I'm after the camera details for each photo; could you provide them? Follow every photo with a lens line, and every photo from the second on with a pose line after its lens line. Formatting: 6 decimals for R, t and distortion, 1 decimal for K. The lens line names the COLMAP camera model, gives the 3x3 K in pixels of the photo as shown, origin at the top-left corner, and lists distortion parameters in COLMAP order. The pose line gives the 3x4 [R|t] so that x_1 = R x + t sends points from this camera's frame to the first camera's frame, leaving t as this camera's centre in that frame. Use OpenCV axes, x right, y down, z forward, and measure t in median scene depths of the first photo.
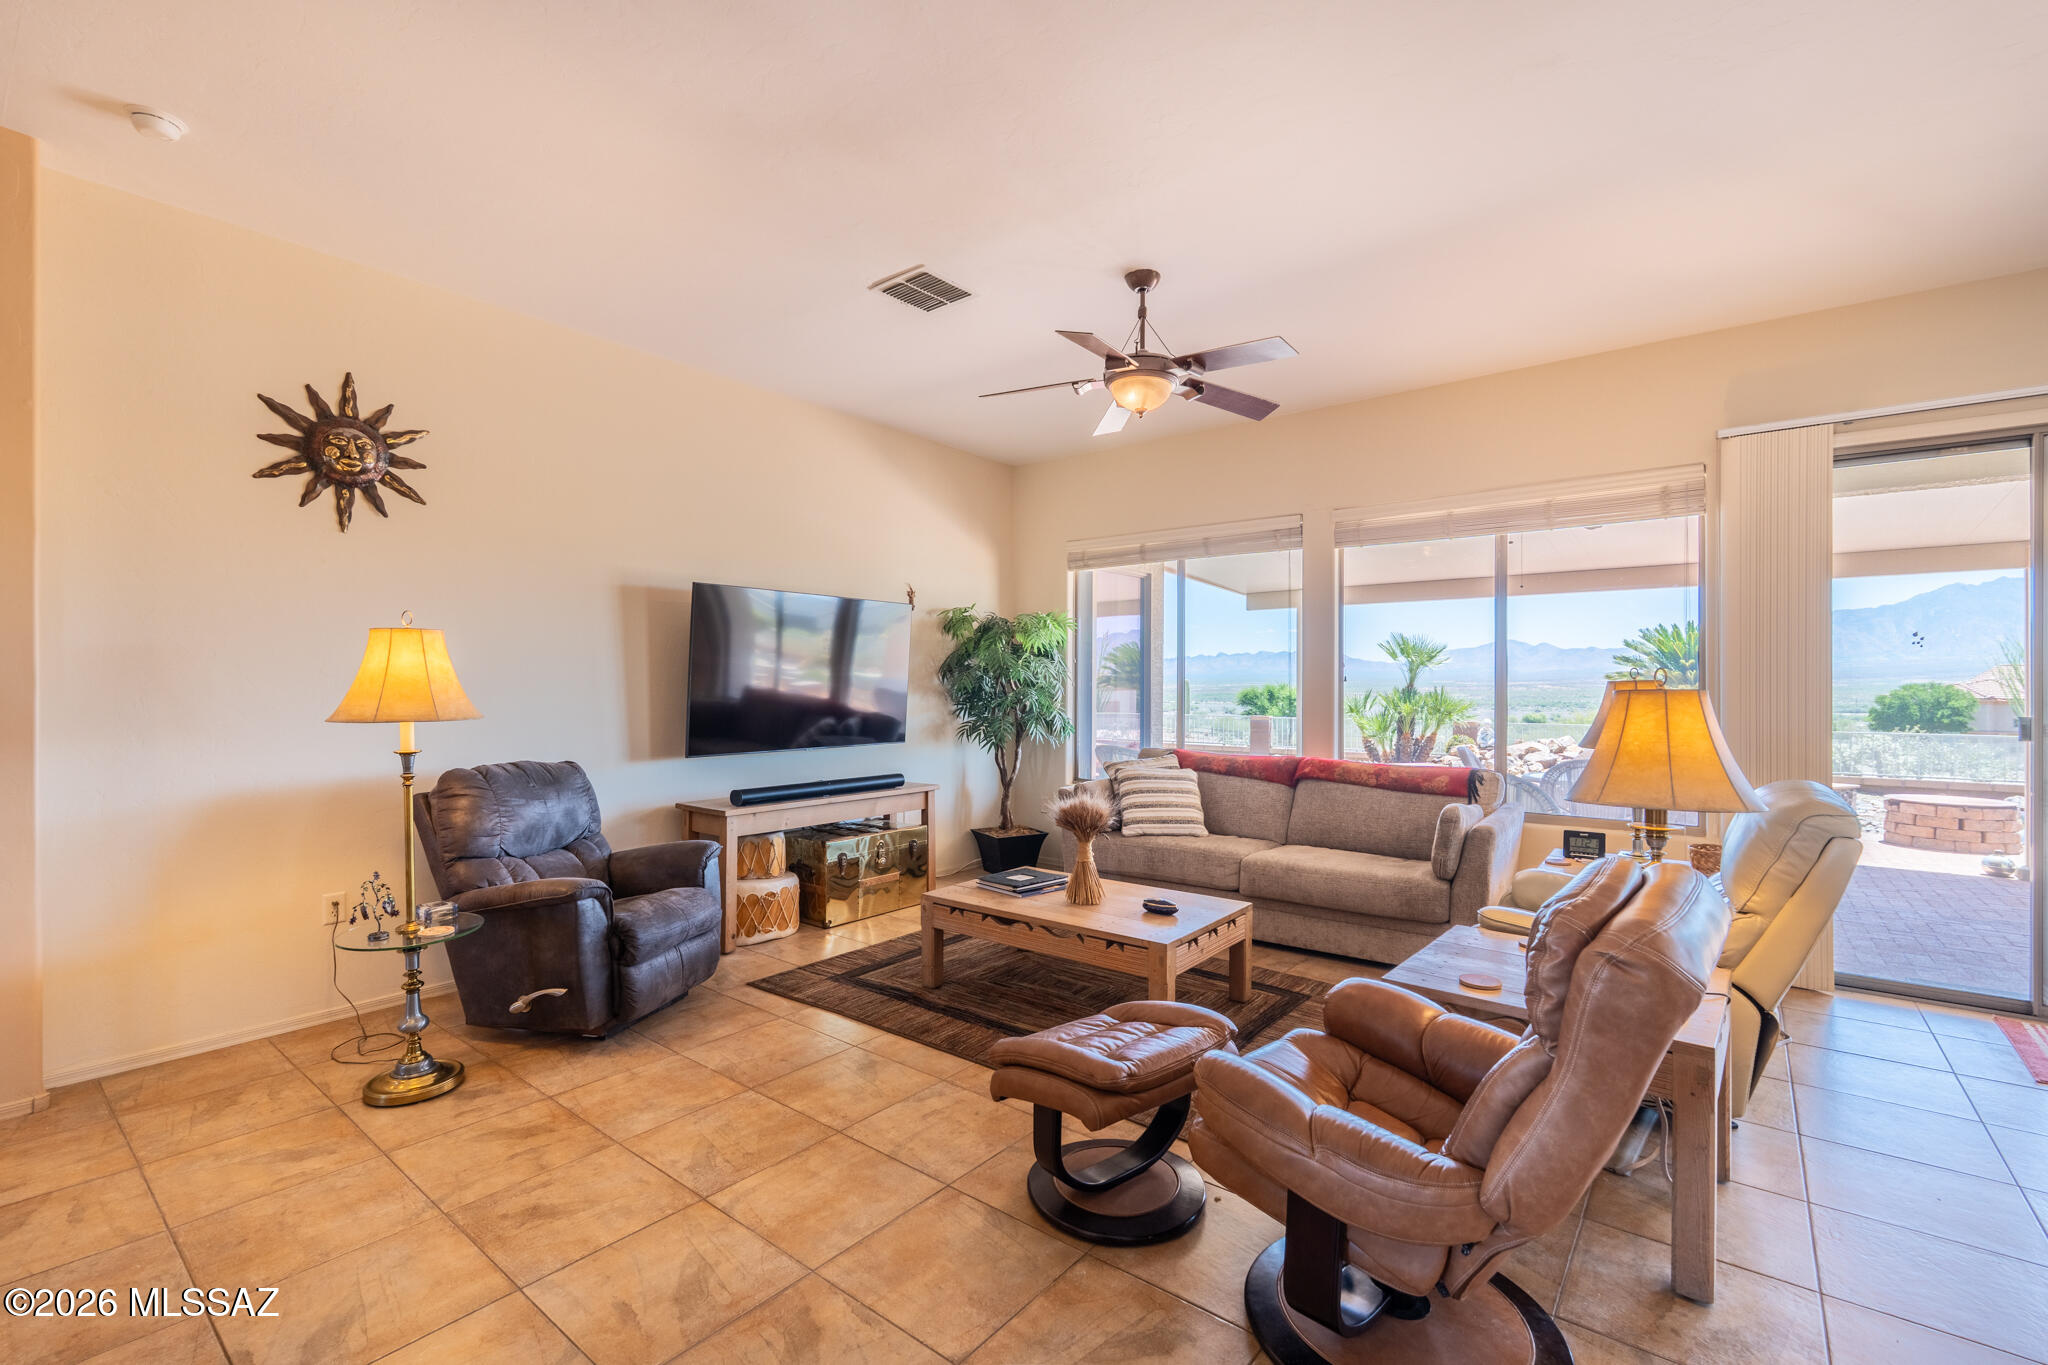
lens RADIAL K [[919.2, 0, 1024.0], [0, 919.2, 682.5], [0, 0, 1]] dist [-0.005943, 0.000180]
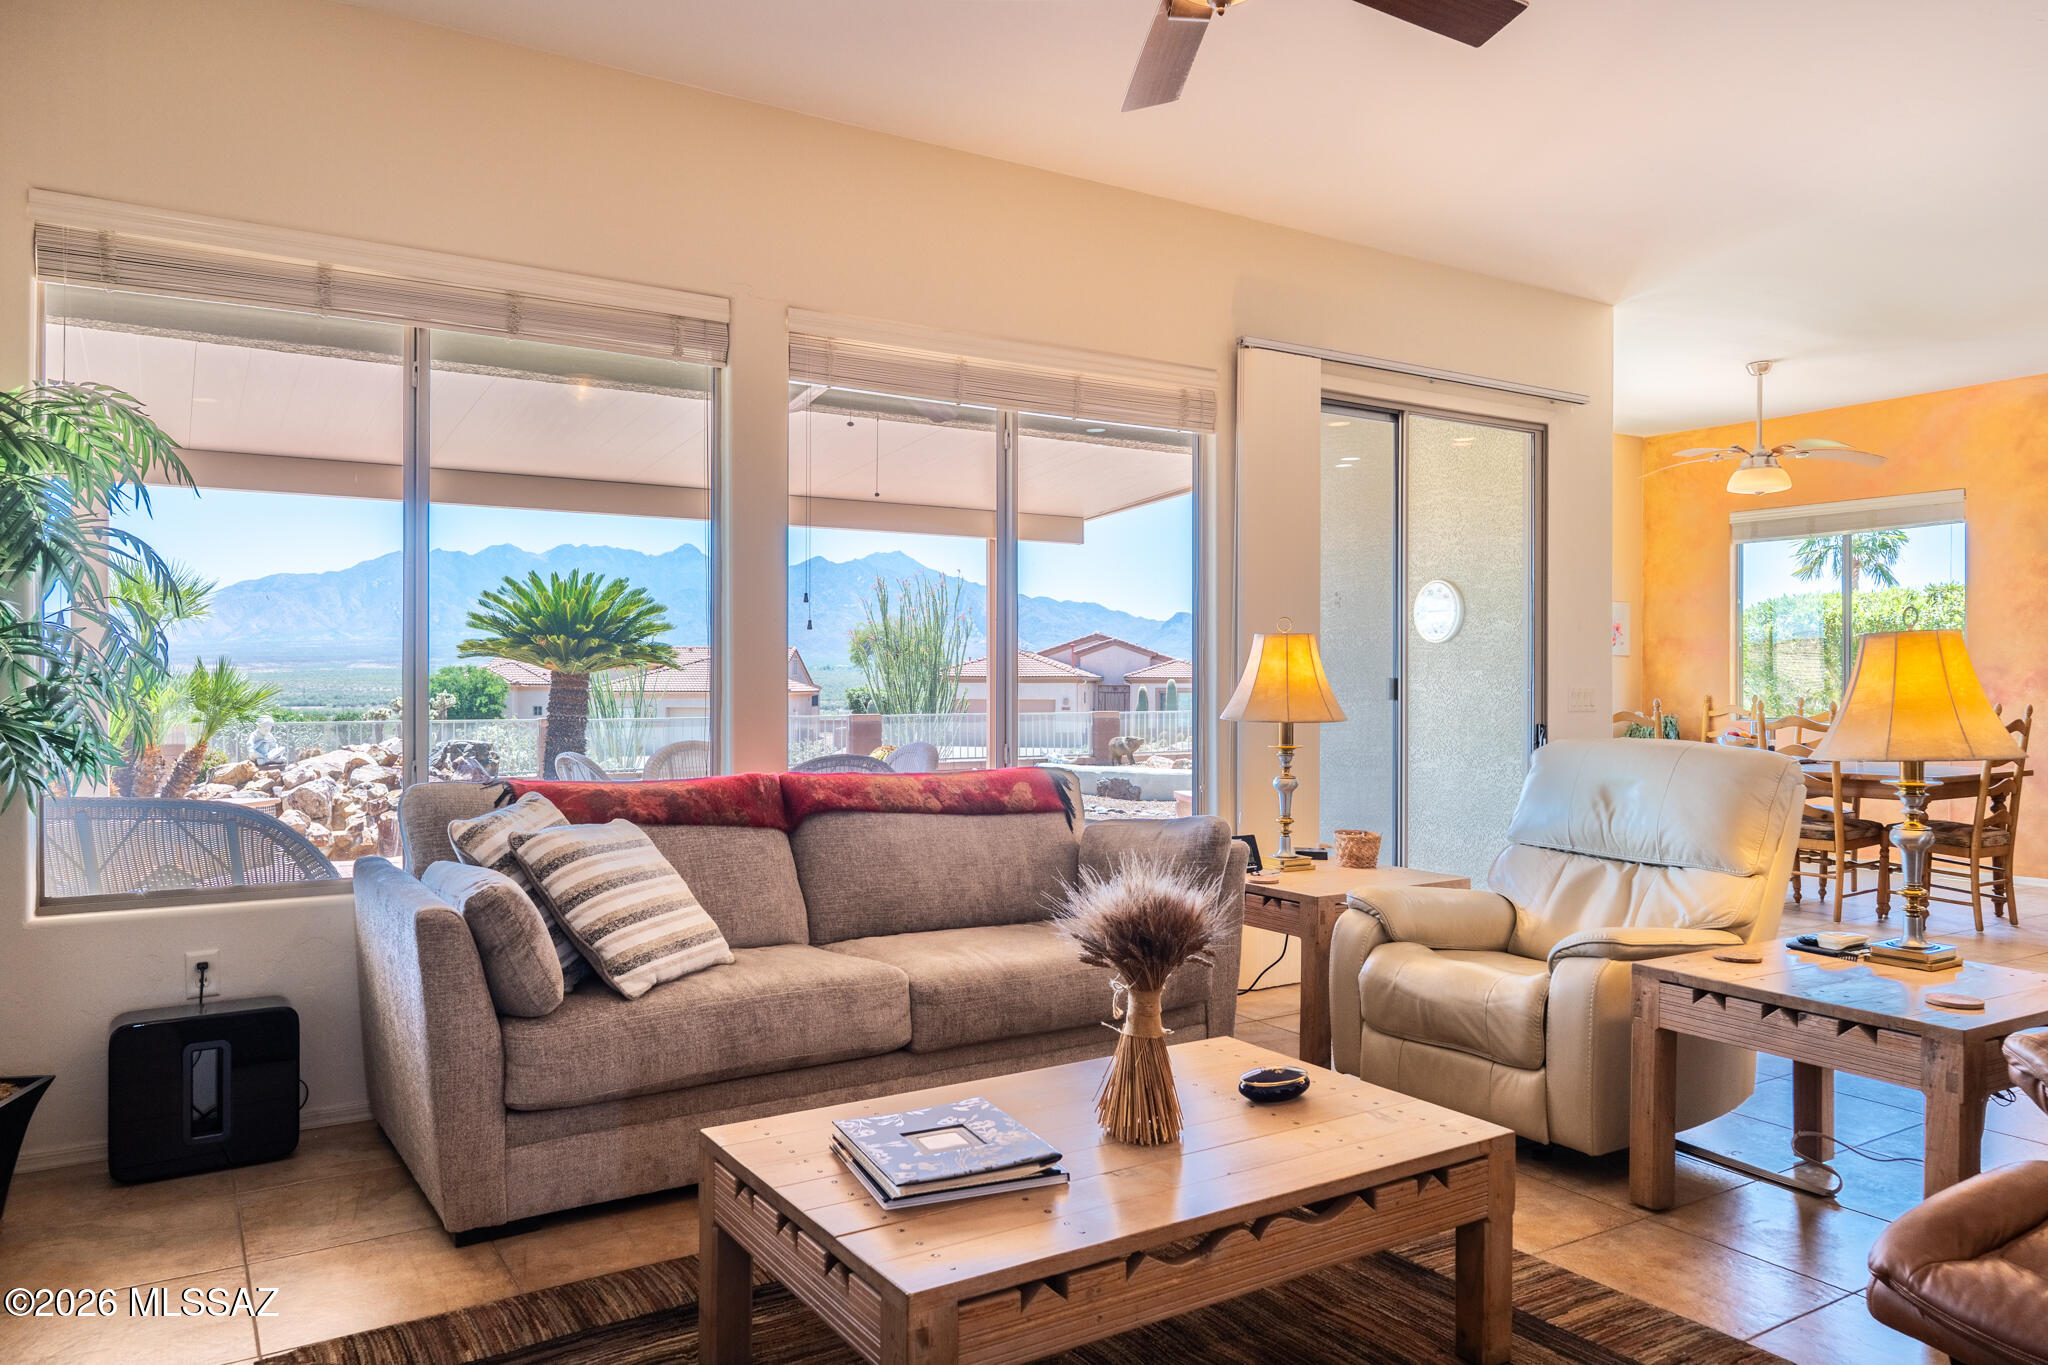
lens RADIAL K [[1378.9, 0, 1024.0], [0, 1378.9, 682.5], [0, 0, 1]] dist [-0.001739, -0.000158]
pose [[0.308983, -0.006574, 0.951045, -0.333269], [-0.003289, 0.999963, 0.007981, 0.020483], [-0.951062, -0.005594, 0.308950, 0.545438]]
